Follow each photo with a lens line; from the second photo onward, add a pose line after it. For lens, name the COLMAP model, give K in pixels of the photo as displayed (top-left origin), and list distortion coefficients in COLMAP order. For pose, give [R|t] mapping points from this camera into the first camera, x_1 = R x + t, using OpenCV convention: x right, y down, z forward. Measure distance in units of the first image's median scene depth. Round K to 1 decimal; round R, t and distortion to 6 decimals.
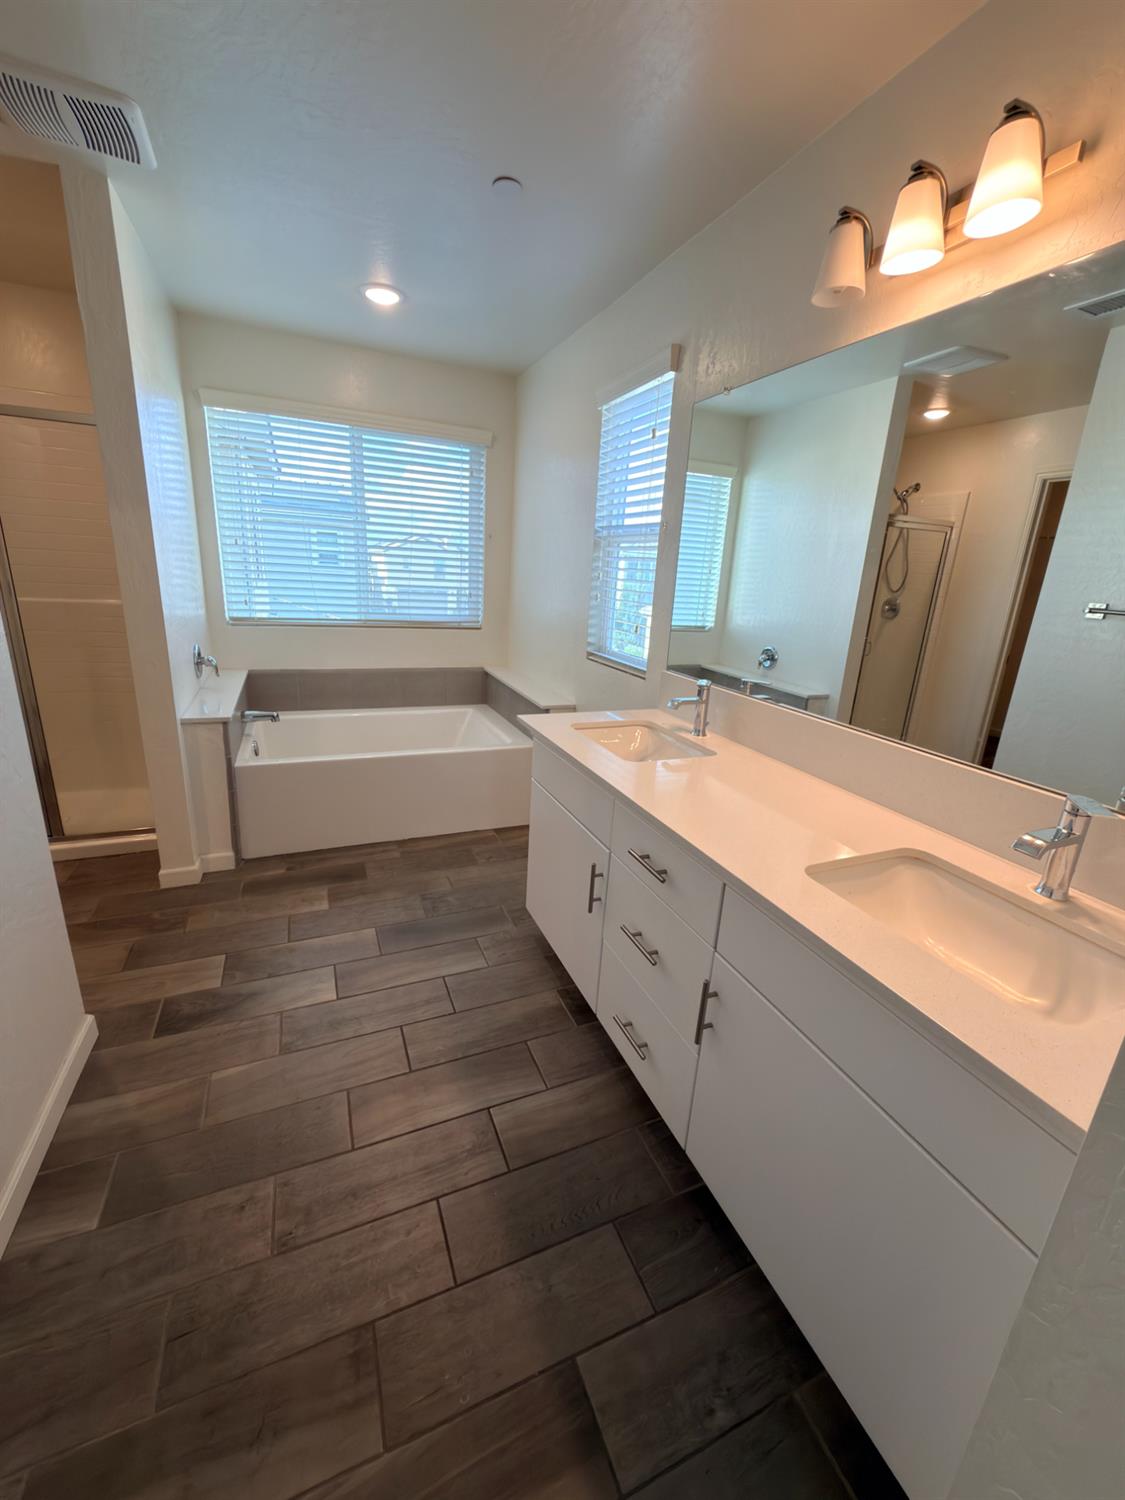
lens RADIAL K [[595.4, 0, 563.5], [0, 595.4, 745.0], [0, 0, 1]] dist [0.003407, 0.000125]
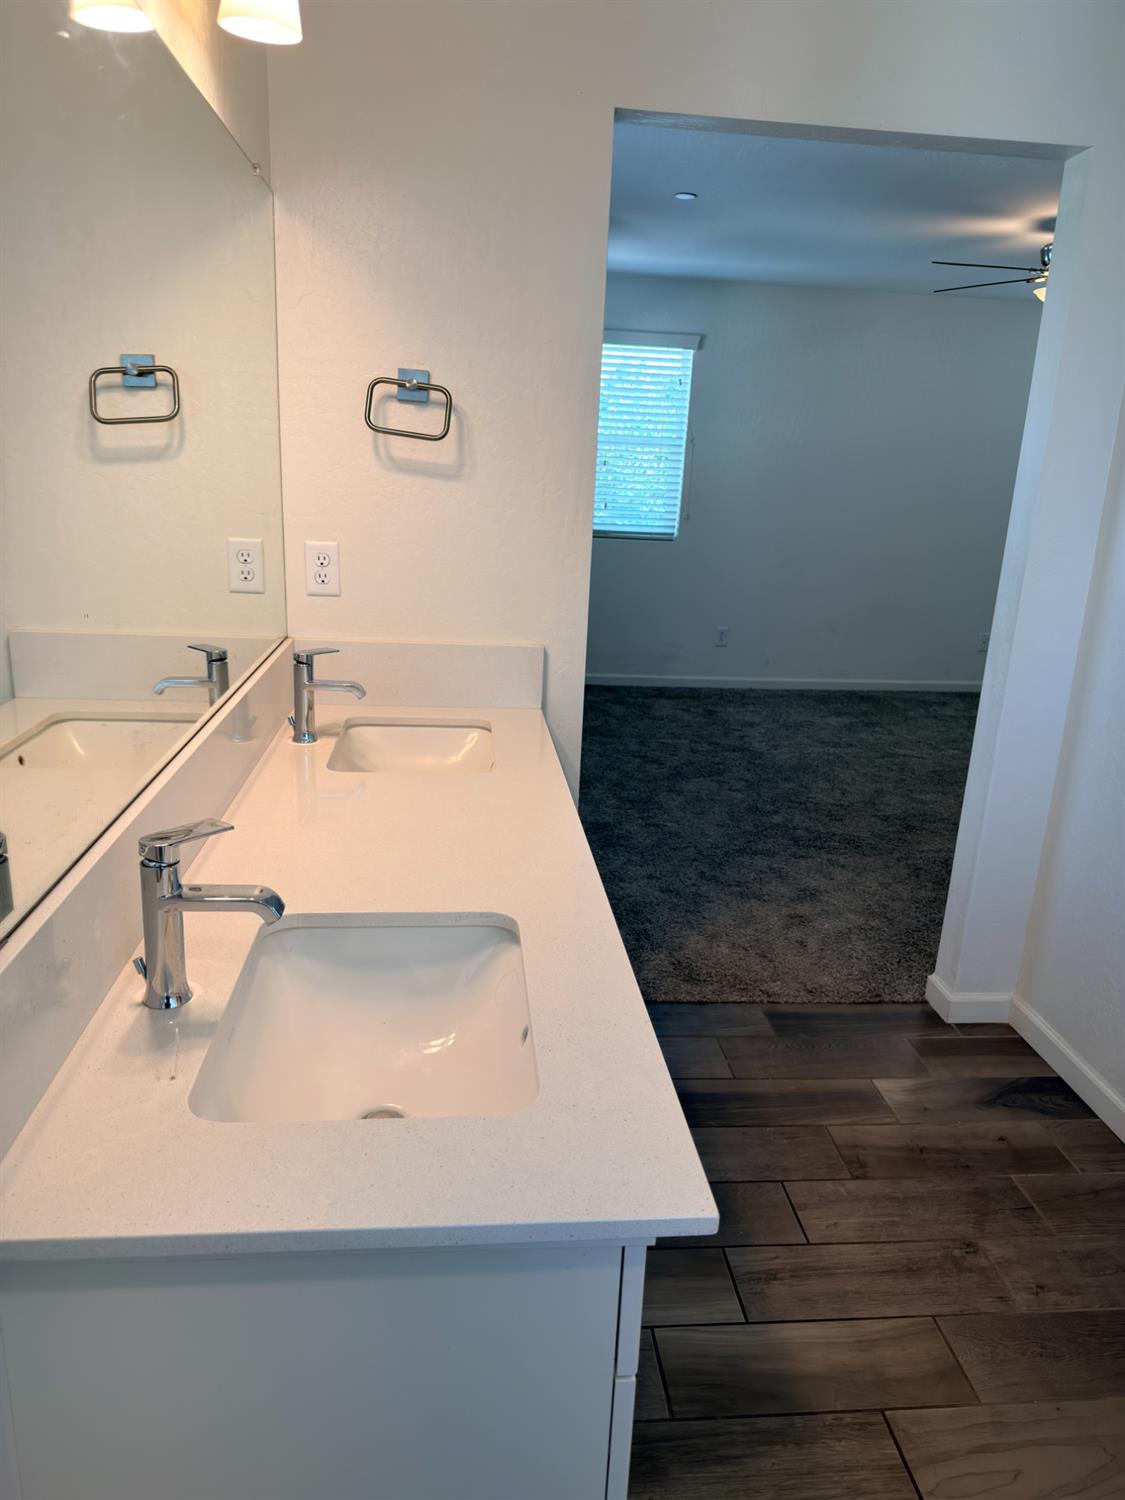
lens RADIAL K [[1051.3, 0, 557.4], [0, 1051.3, 760.7], [0, 0, 1]] dist [0.029627, -0.038616]
pose [[-0.945695, -0.179866, 0.270756, -0.116469], [-0.003460, 0.838478, 0.544925, -0.494030], [-0.325036, 0.514396, -0.793567, 1.484326]]
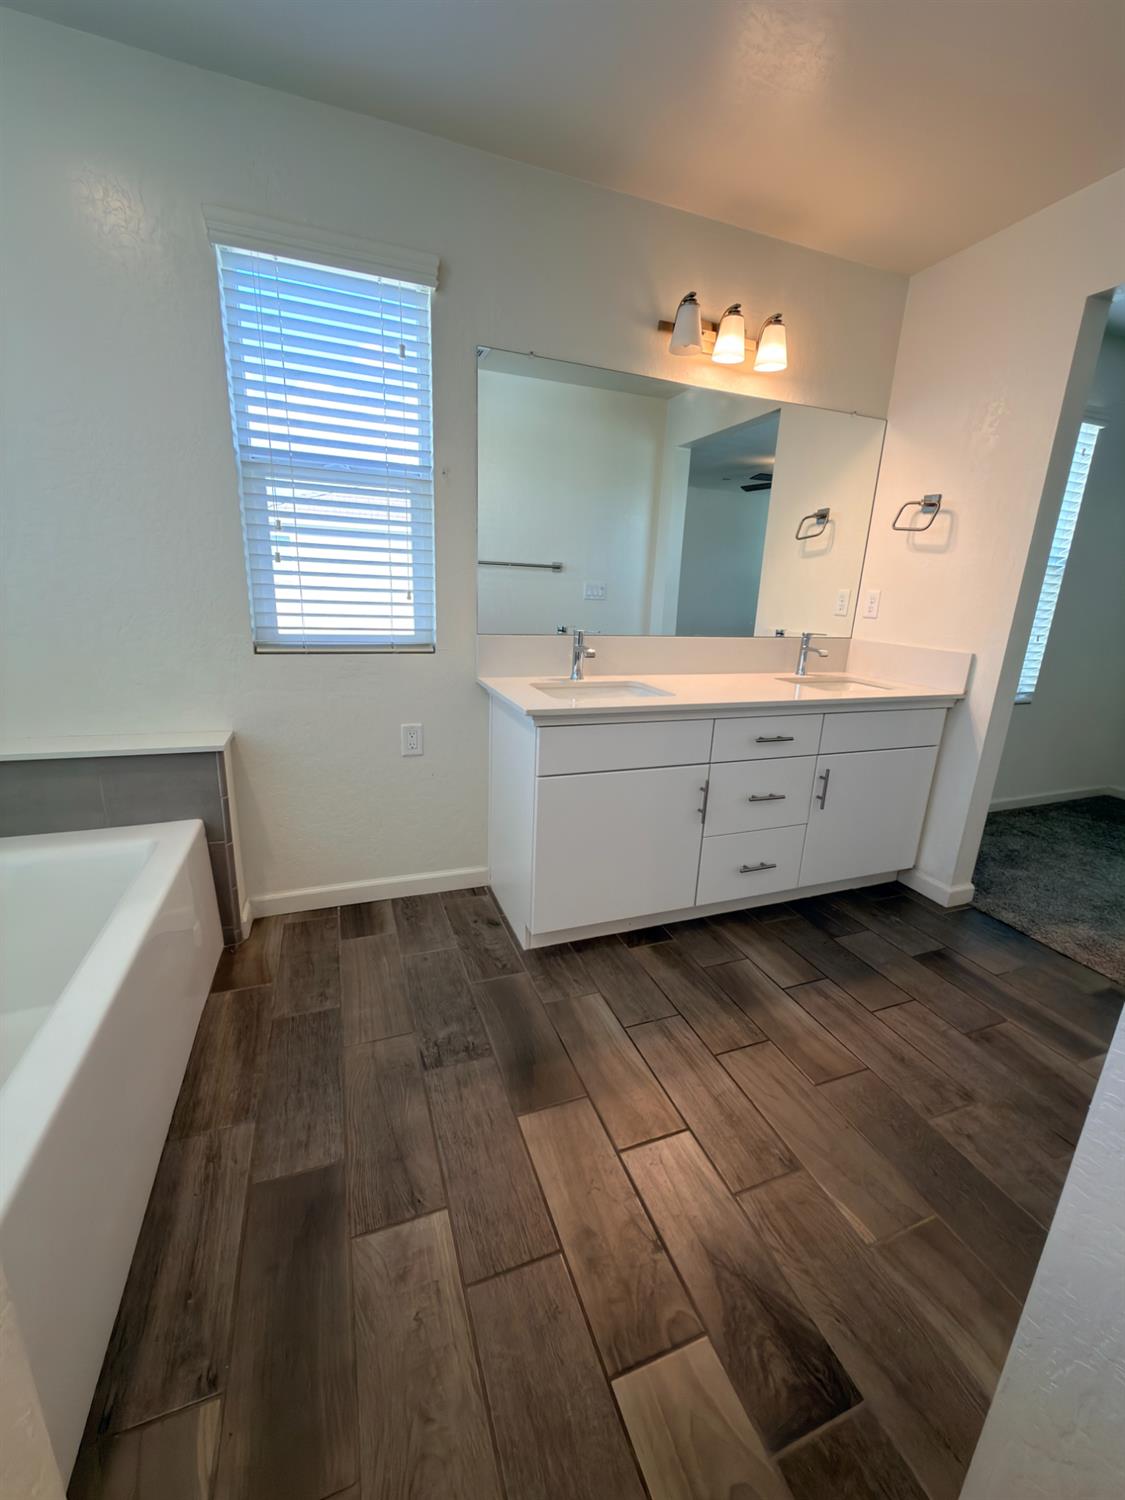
lens RADIAL K [[595.4, 0, 564.5], [0, 595.4, 745.5], [0, 0, 1]] dist [0.003407, 0.000125]
pose [[0.043397, -0.312709, 0.948857, -0.996309], [0.247165, 0.923588, 0.293077, -0.266371], [-0.968001, 0.221806, 0.117372, 1.035974]]
